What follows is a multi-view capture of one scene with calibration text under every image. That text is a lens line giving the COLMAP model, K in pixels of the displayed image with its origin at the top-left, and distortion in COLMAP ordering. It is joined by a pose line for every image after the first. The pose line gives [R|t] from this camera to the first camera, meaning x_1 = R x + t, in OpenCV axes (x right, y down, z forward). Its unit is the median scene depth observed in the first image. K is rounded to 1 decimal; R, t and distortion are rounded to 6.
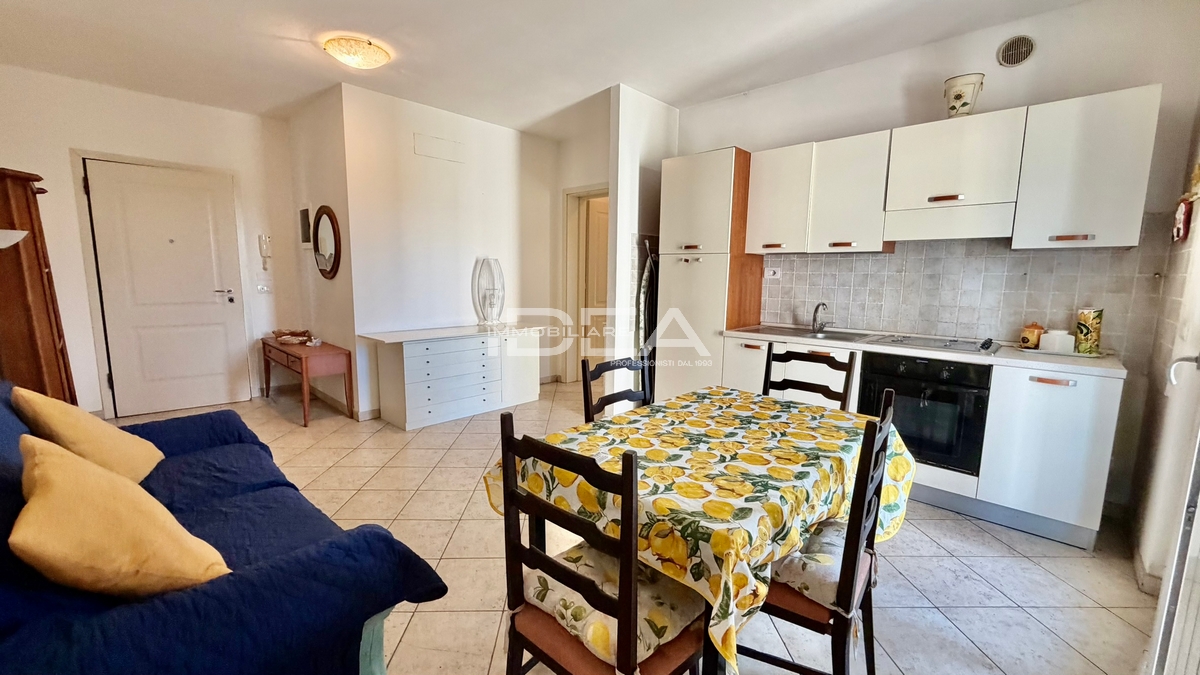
lens RADIAL K [[478.2, 0, 595.7], [0, 478.2, 338.9], [0, 0, 1]] dist [0.001476, 0.000480]
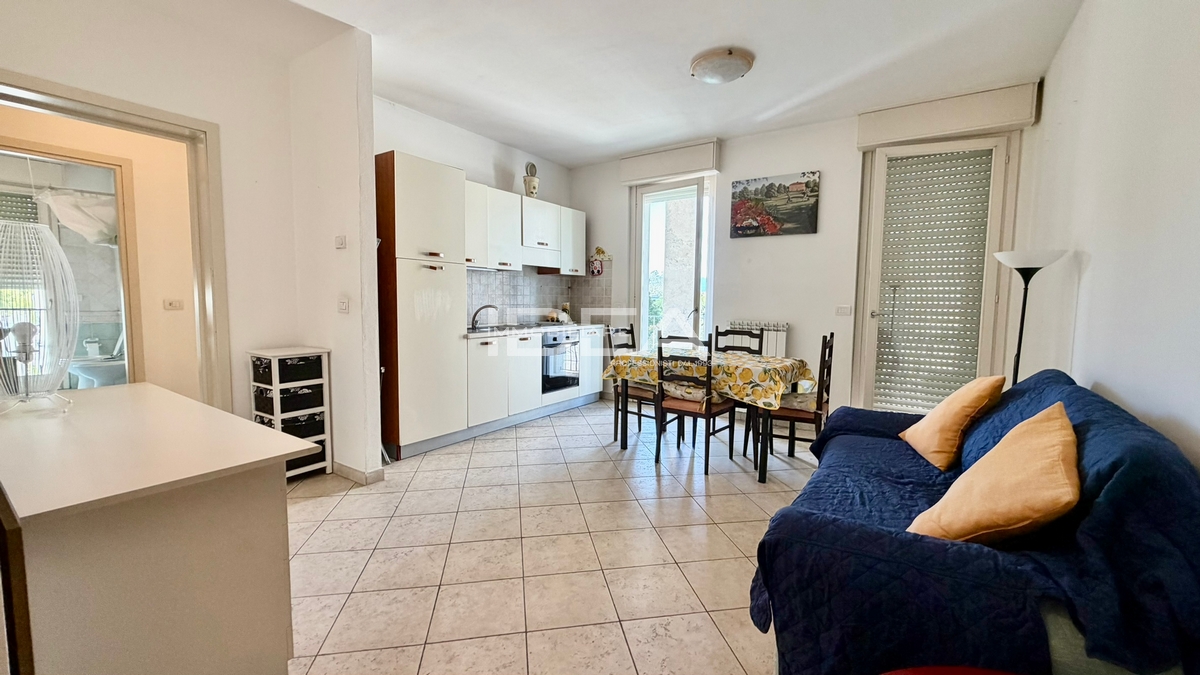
lens RADIAL K [[478.2, 0, 595.7], [0, 478.2, 338.9], [0, 0, 1]] dist [0.001476, 0.000480]
pose [[-0.150202, -0.093267, 0.984246, -1.161532], [0.120049, 0.986453, 0.111796, -0.127362], [-0.981340, 0.134949, -0.136971, 1.166389]]
